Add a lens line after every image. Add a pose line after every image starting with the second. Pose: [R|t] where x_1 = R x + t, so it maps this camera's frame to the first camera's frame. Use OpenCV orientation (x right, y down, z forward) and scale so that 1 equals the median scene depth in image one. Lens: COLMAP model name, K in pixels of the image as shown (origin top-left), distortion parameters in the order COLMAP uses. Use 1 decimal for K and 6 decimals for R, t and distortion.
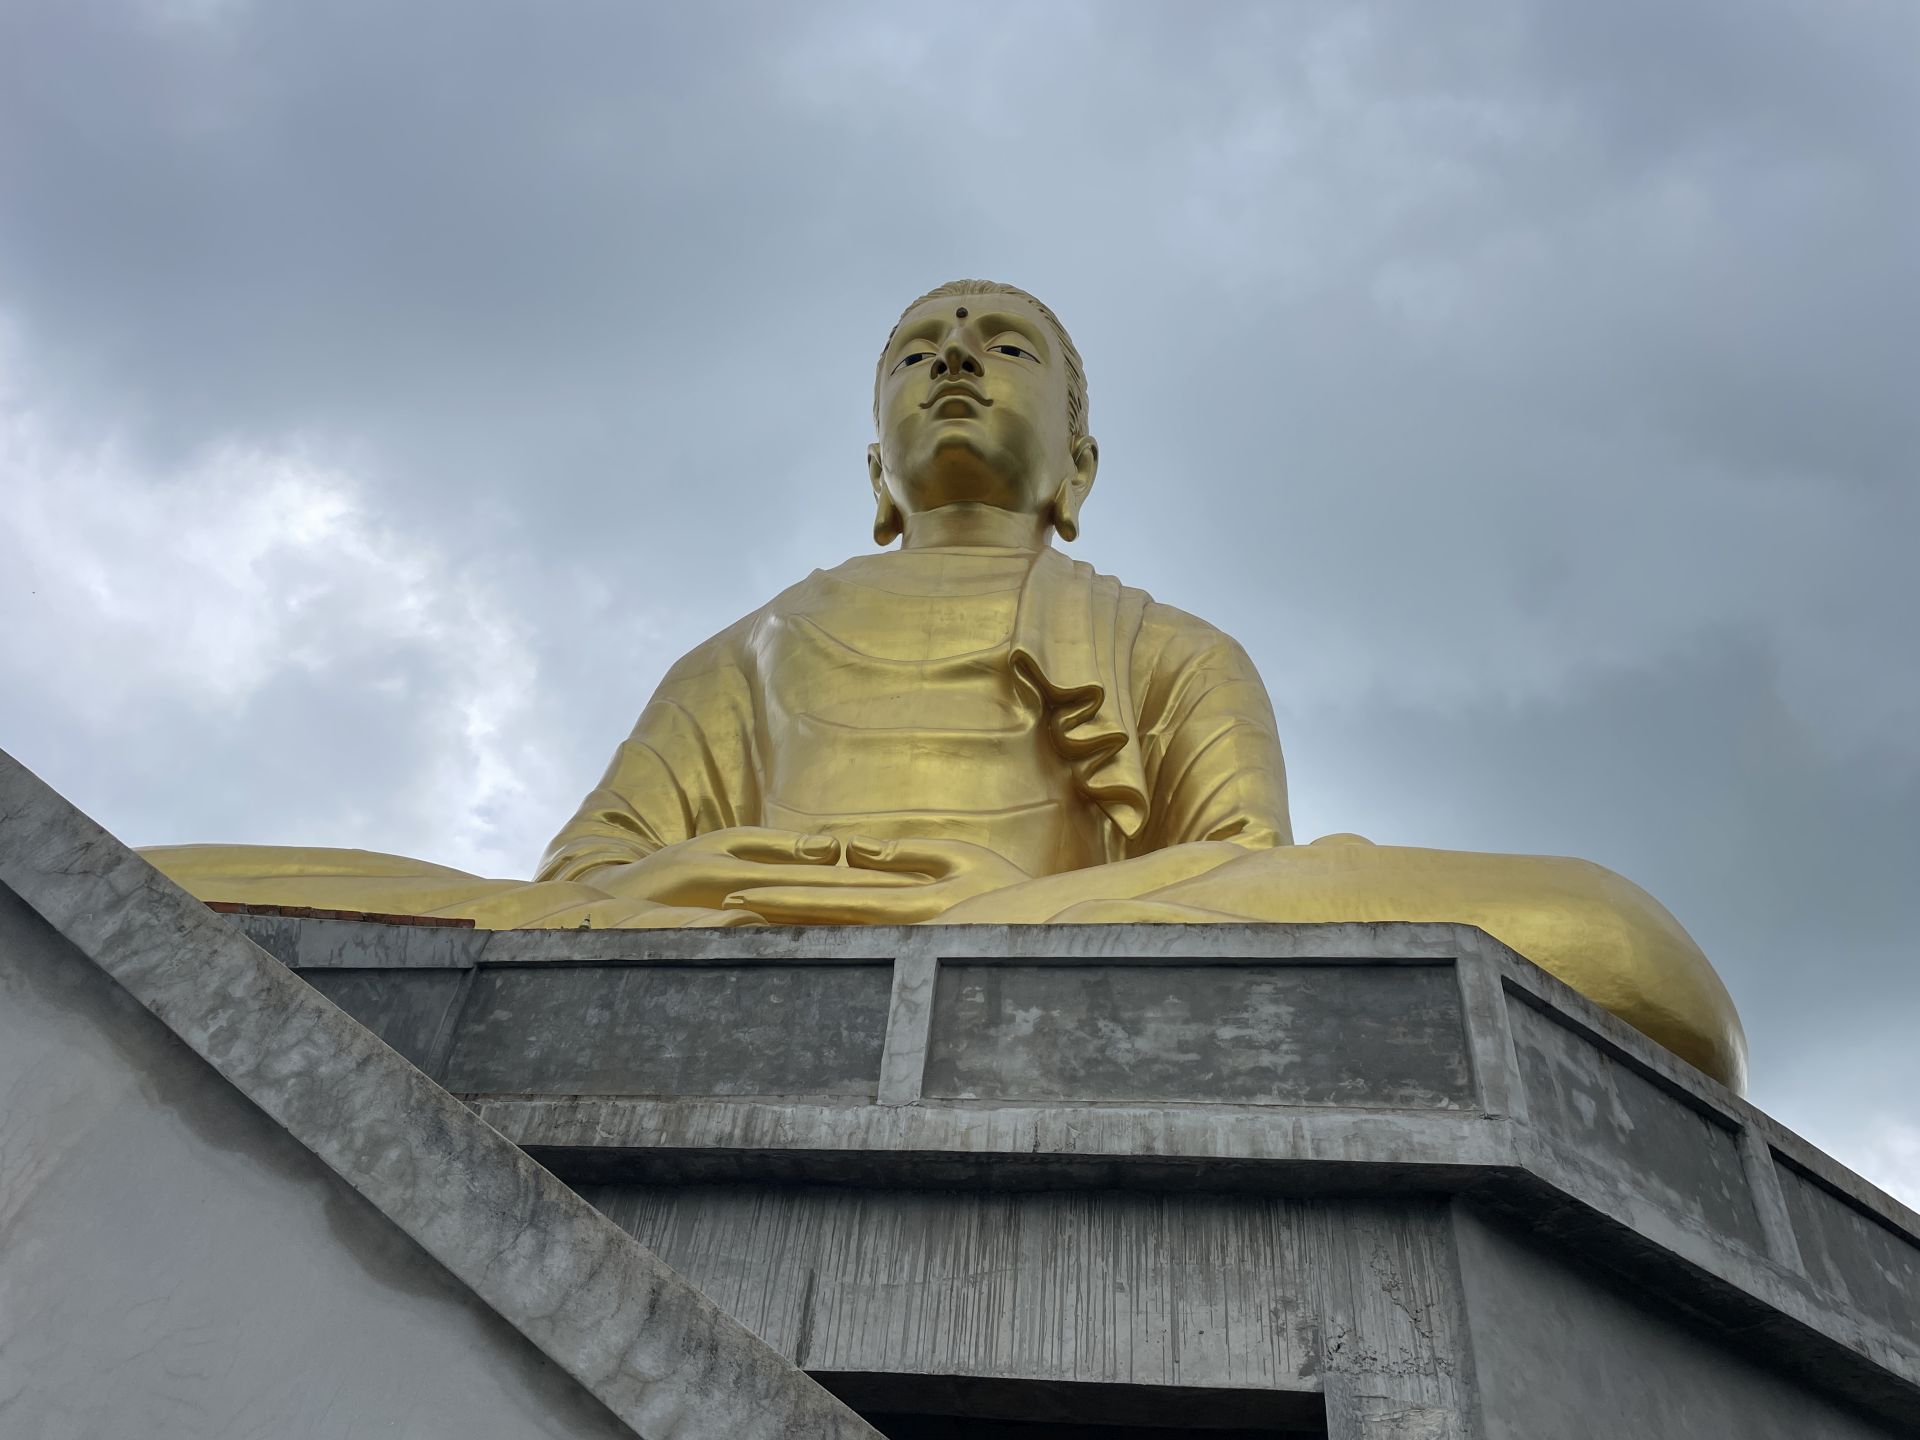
lens RADIAL K [[1445.0, 0, 960.0], [0, 1445.0, 720.0], [0, 0, 1]] dist [0.104403, -0.141146]
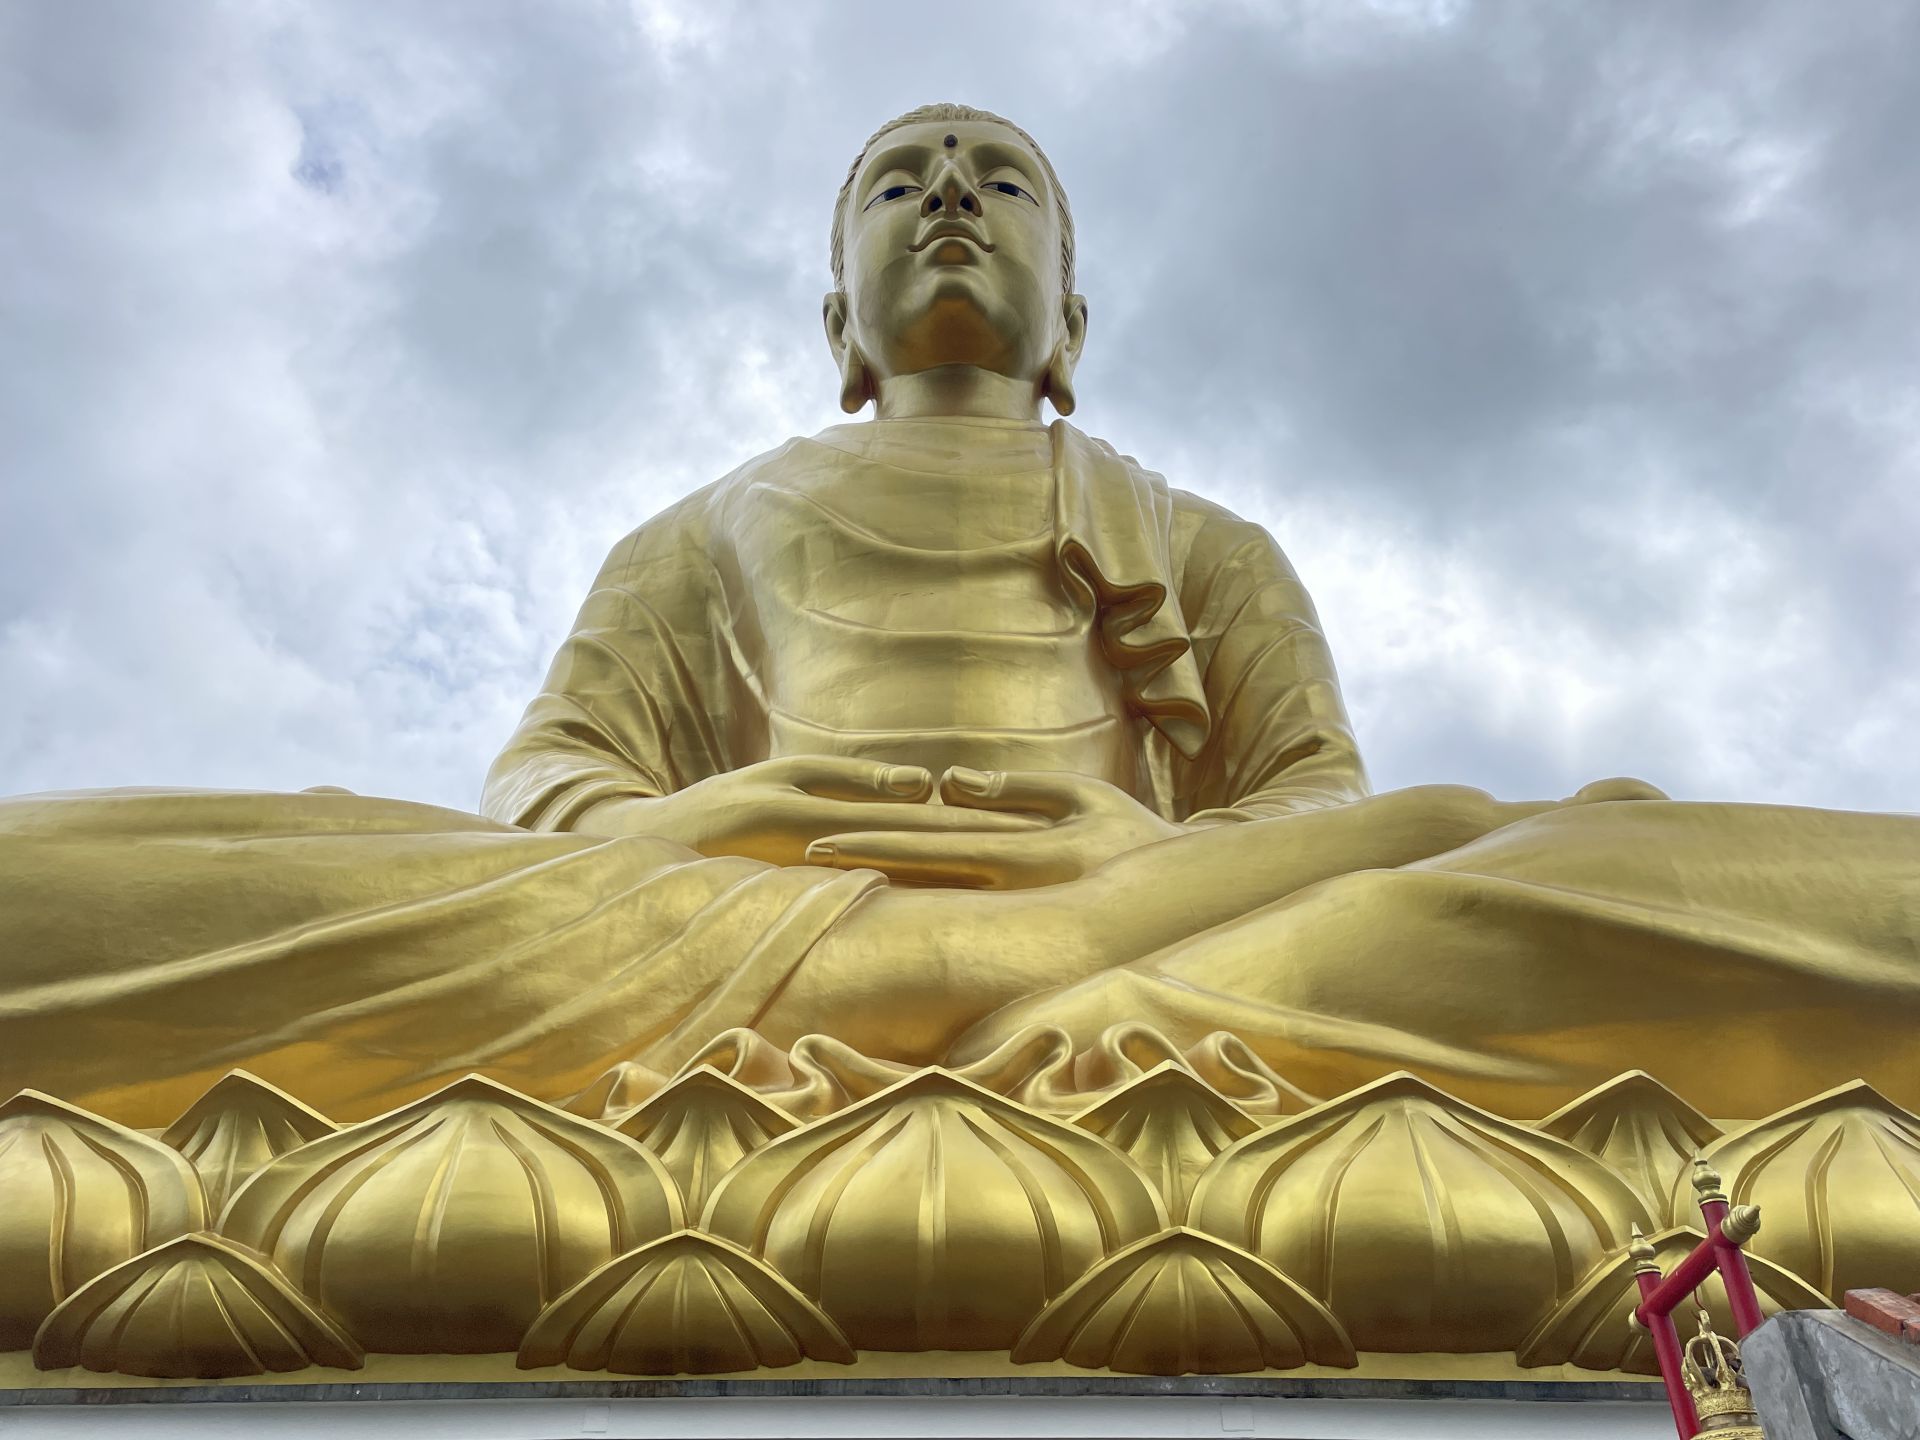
lens RADIAL K [[1458.6, 0, 957.8], [0, 1458.6, 706.7], [0, 0, 1]] dist [0.090124, -0.125160]
pose [[0.990112, 0.005007, 0.140188, -0.119528], [-0.015158, 0.997330, 0.071436, -0.008625], [-0.139456, -0.072854, 0.987545, 0.118245]]
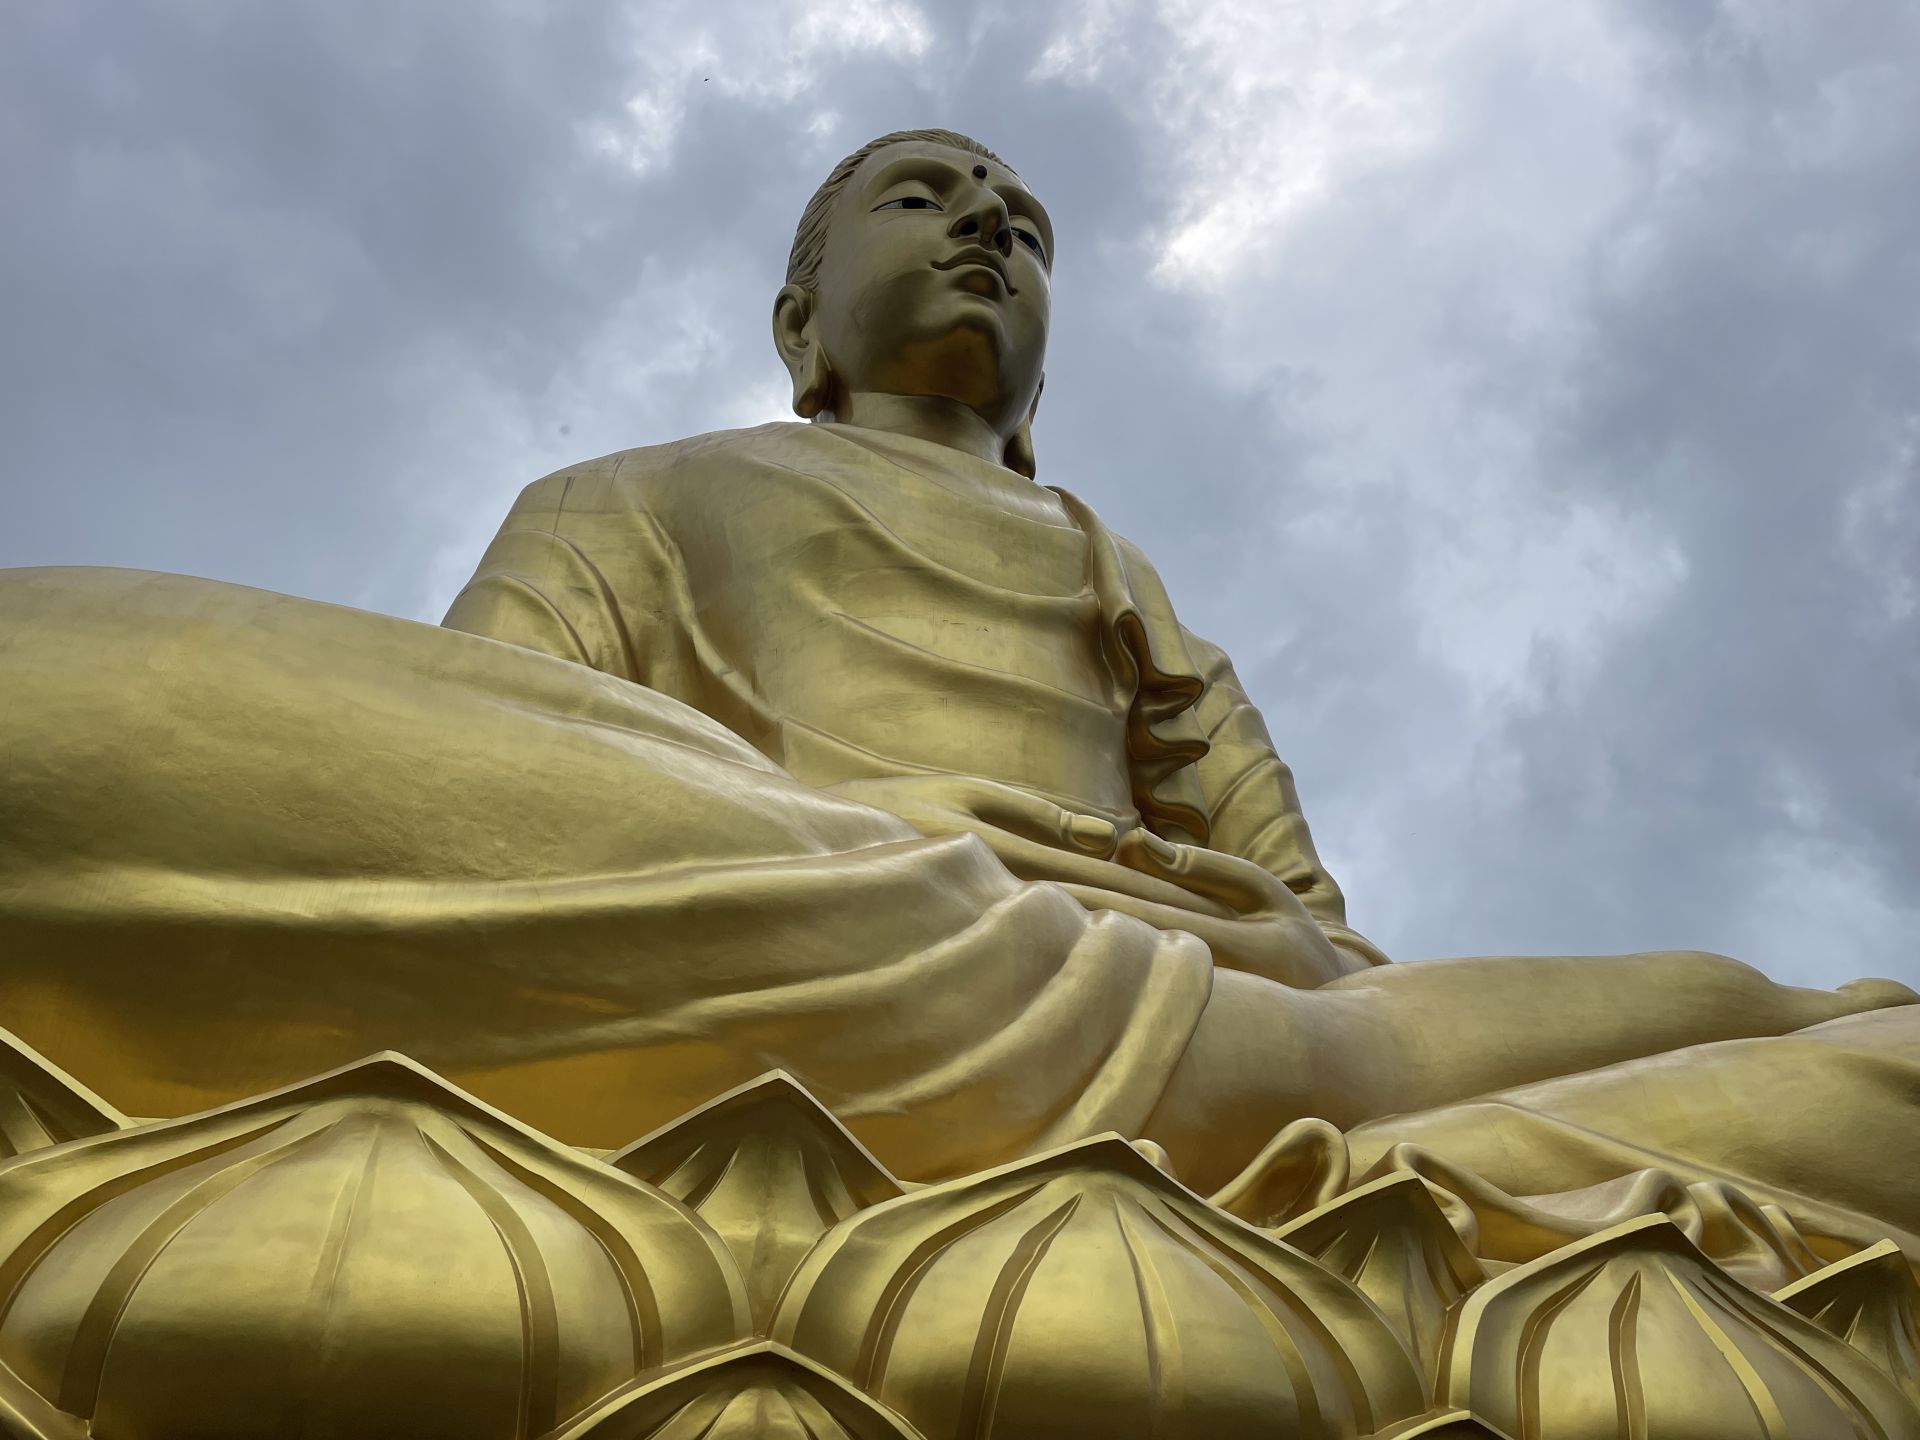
lens RADIAL K [[1458.6, 0, 957.8], [0, 1458.6, 706.7], [0, 0, 1]] dist [0.090124, -0.125160]
pose [[0.870019, 0.235837, 0.432953, -0.303874], [-0.240730, 0.969576, -0.044396, 0.048872], [-0.430251, -0.065599, 0.900323, 0.260469]]
